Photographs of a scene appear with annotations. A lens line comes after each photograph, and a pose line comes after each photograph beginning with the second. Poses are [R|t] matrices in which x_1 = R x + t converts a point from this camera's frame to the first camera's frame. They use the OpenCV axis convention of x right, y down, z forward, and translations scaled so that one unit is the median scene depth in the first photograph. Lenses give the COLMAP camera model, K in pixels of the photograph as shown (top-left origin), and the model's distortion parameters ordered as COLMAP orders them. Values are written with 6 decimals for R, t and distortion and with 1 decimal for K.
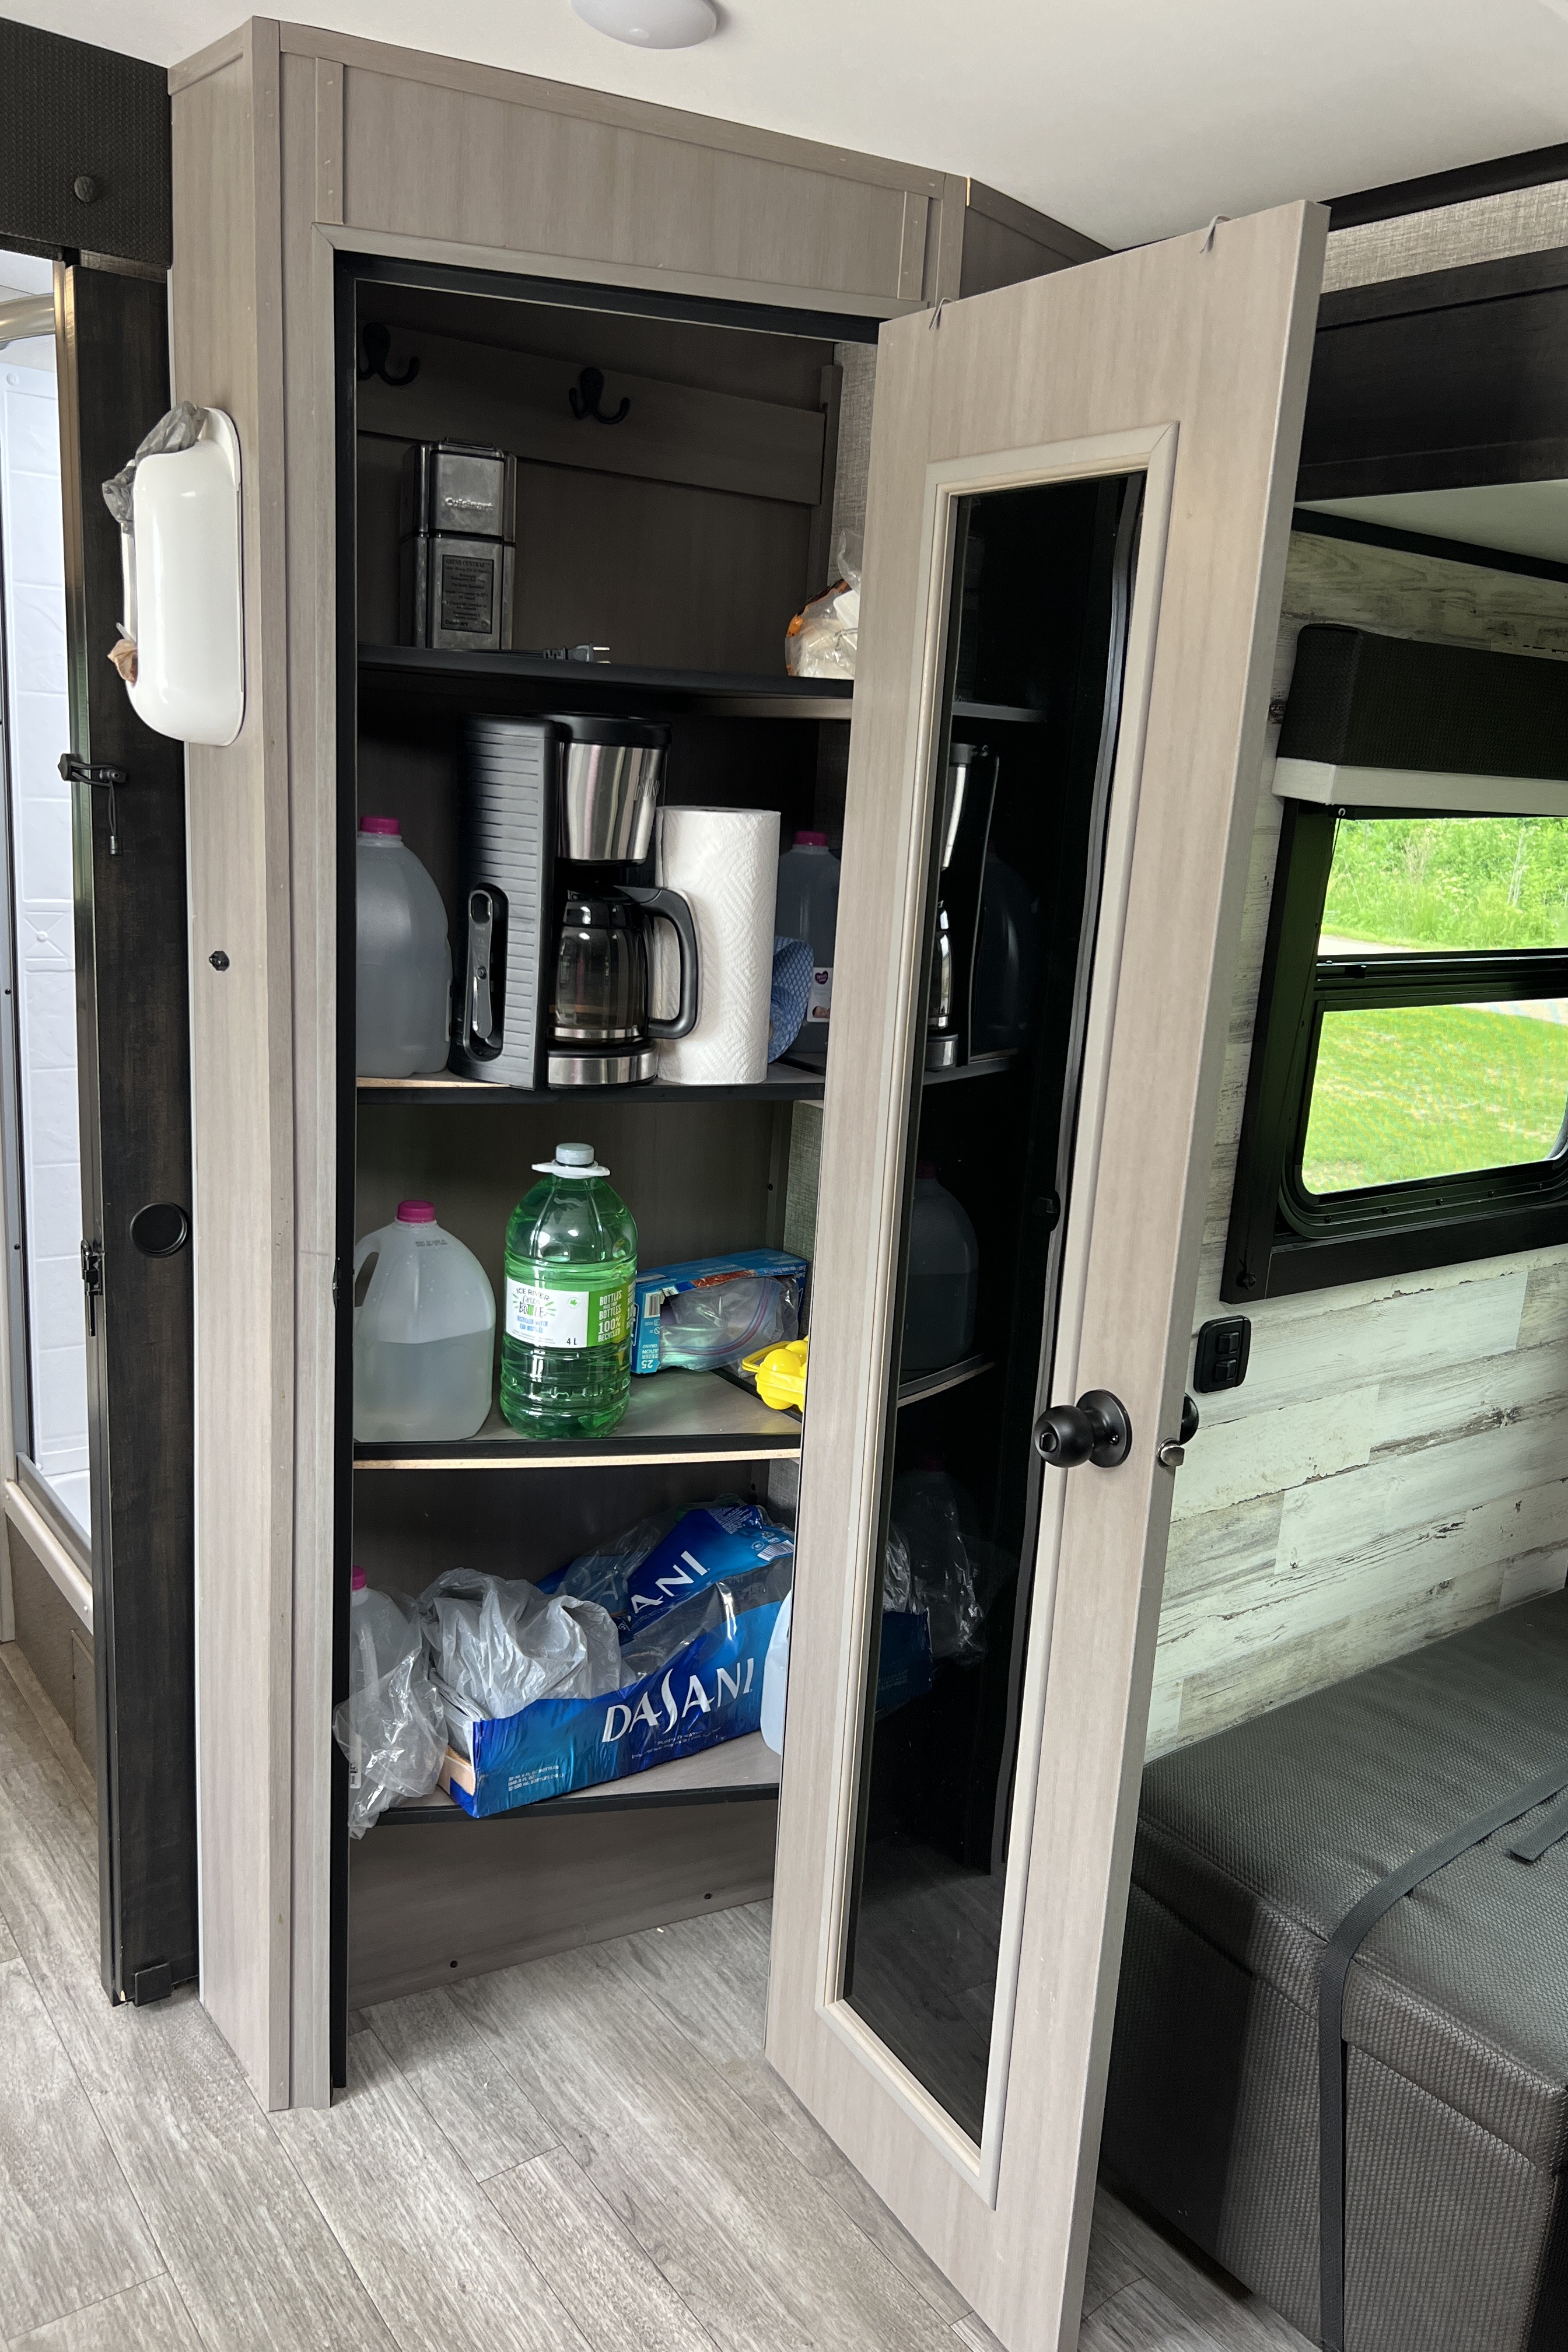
lens RADIAL K [[1804.4, 0, 784.0], [0, 1804.4, 1176.0], [0, 0, 1]] dist [0.001490, 0.000199]
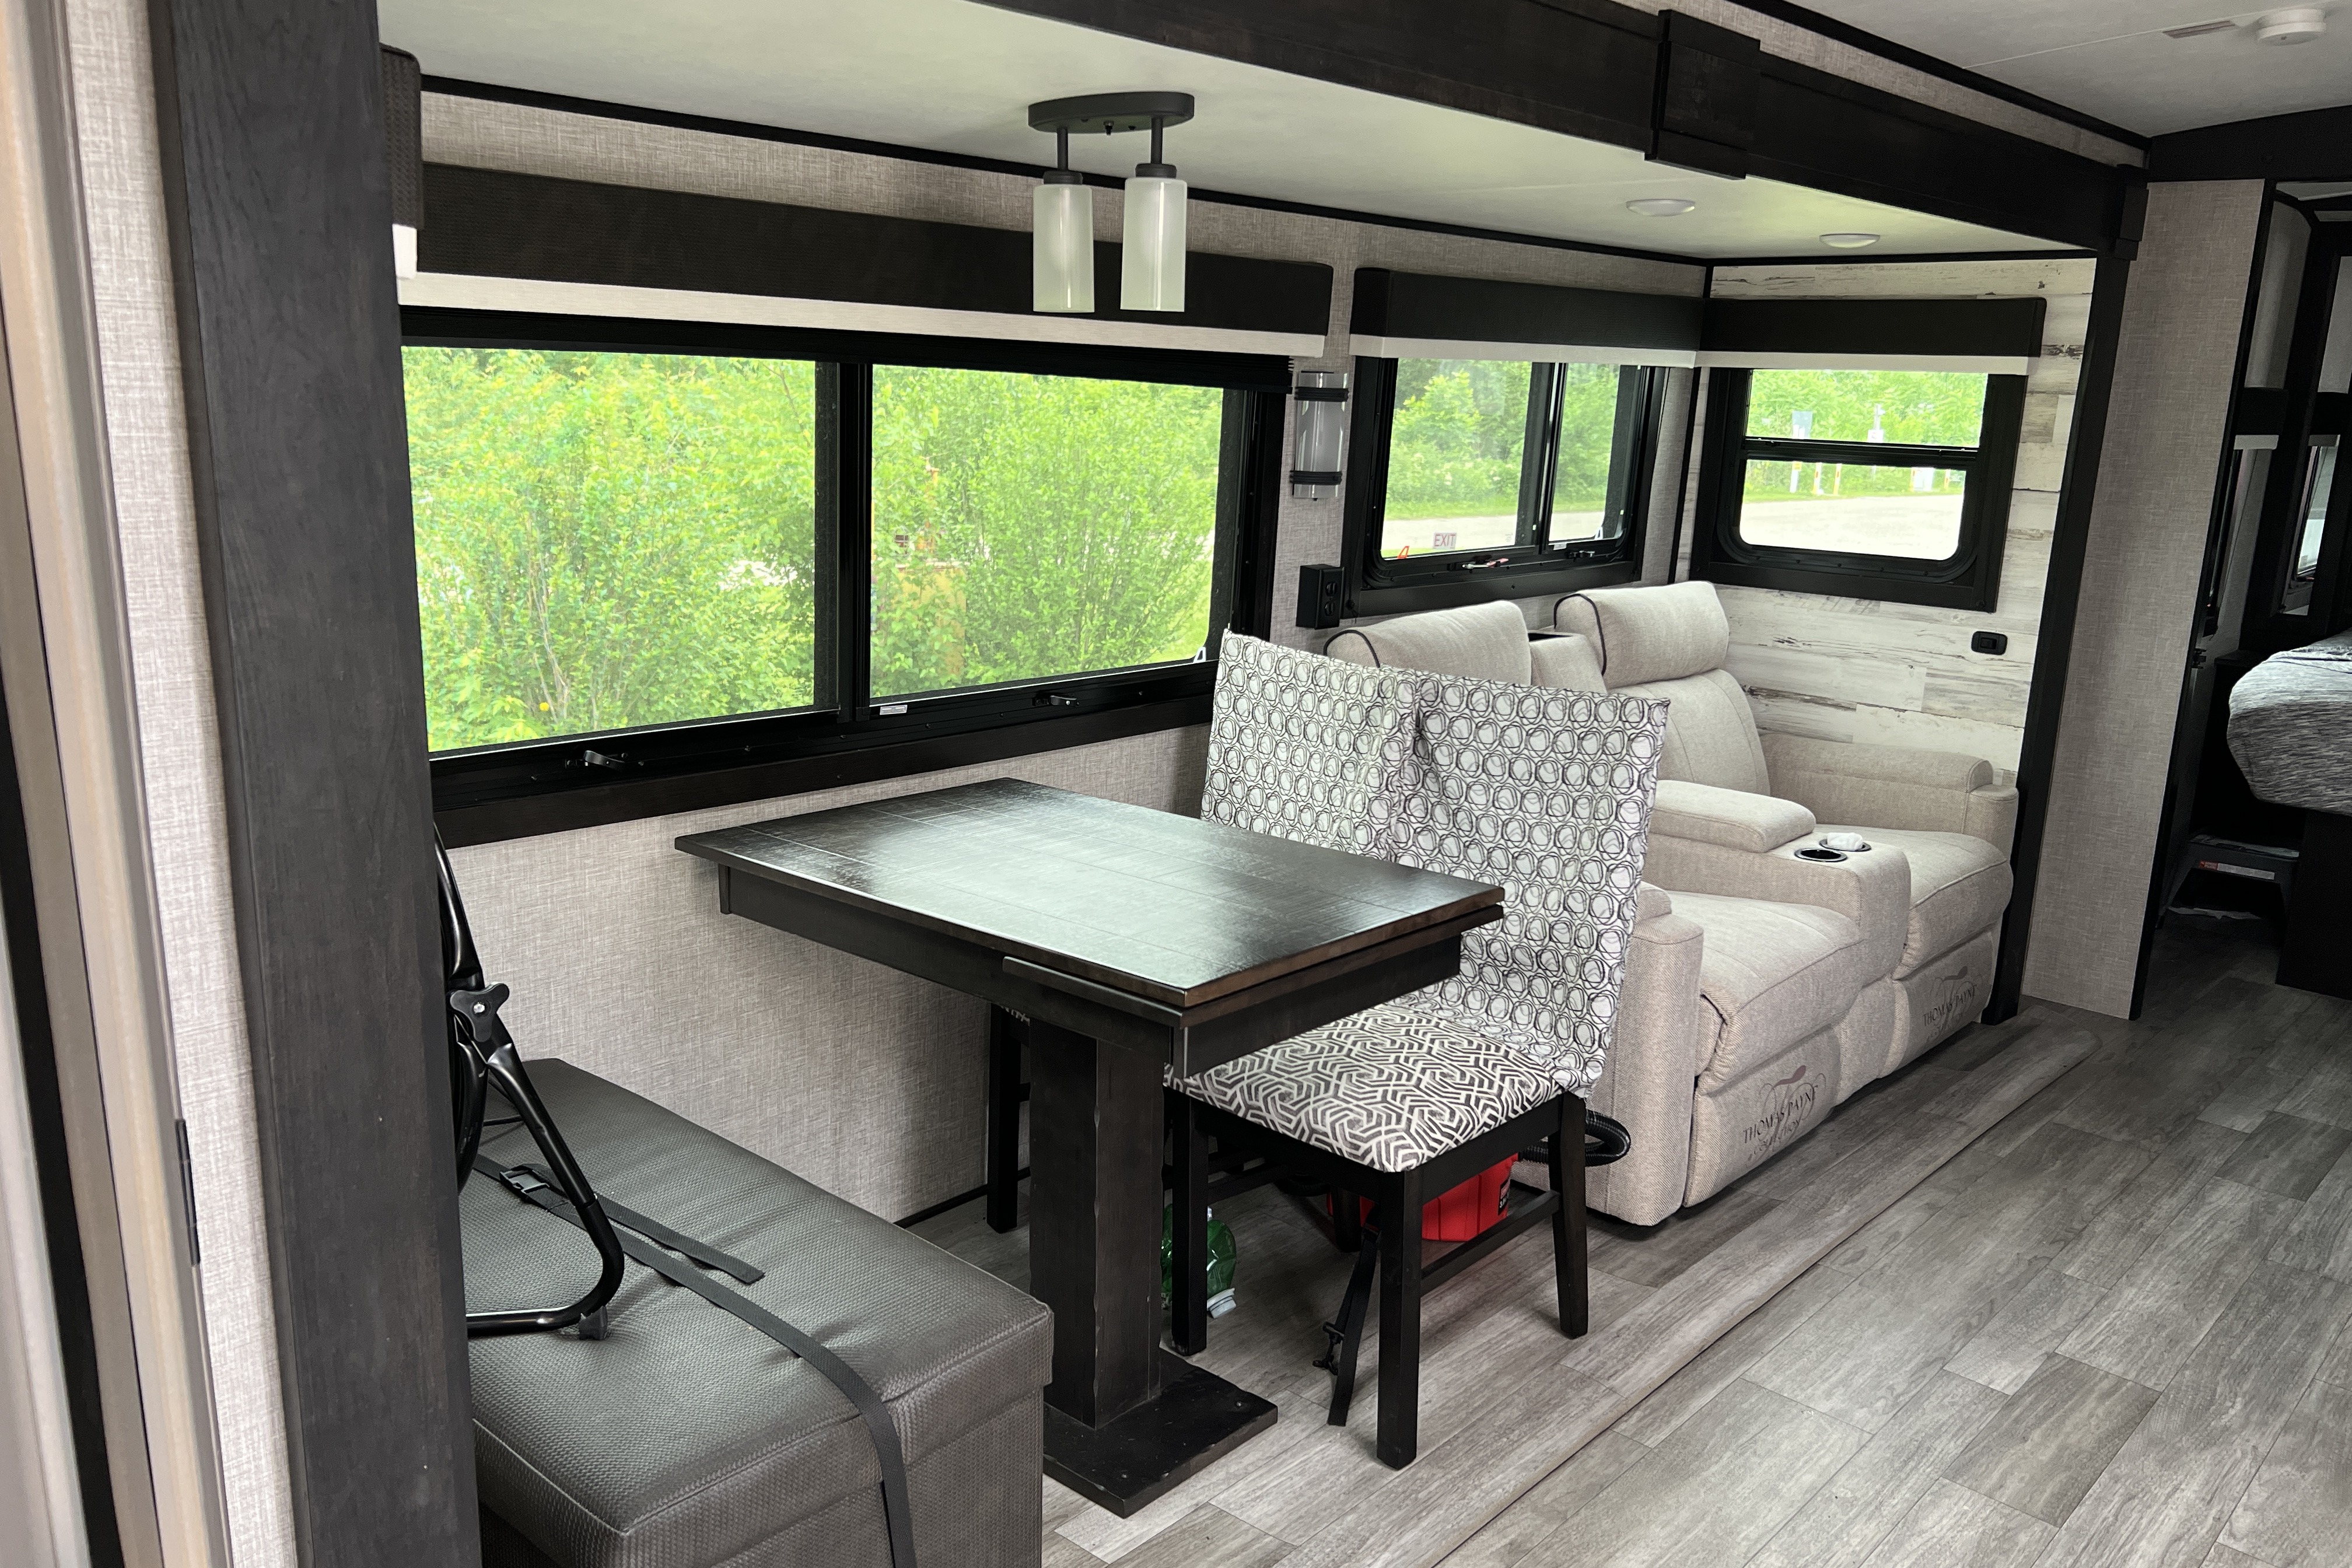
lens RADIAL K [[1804.4, 0, 1176.0], [0, 1804.4, 784.0], [0, 0, 1]] dist [0.001490, 0.000199]
pose [[-0.187891, -0.278953, 0.941744, -1.307691], [0.190796, 0.930190, 0.313597, -0.466031], [-0.963480, 0.238603, -0.121552, 1.789963]]
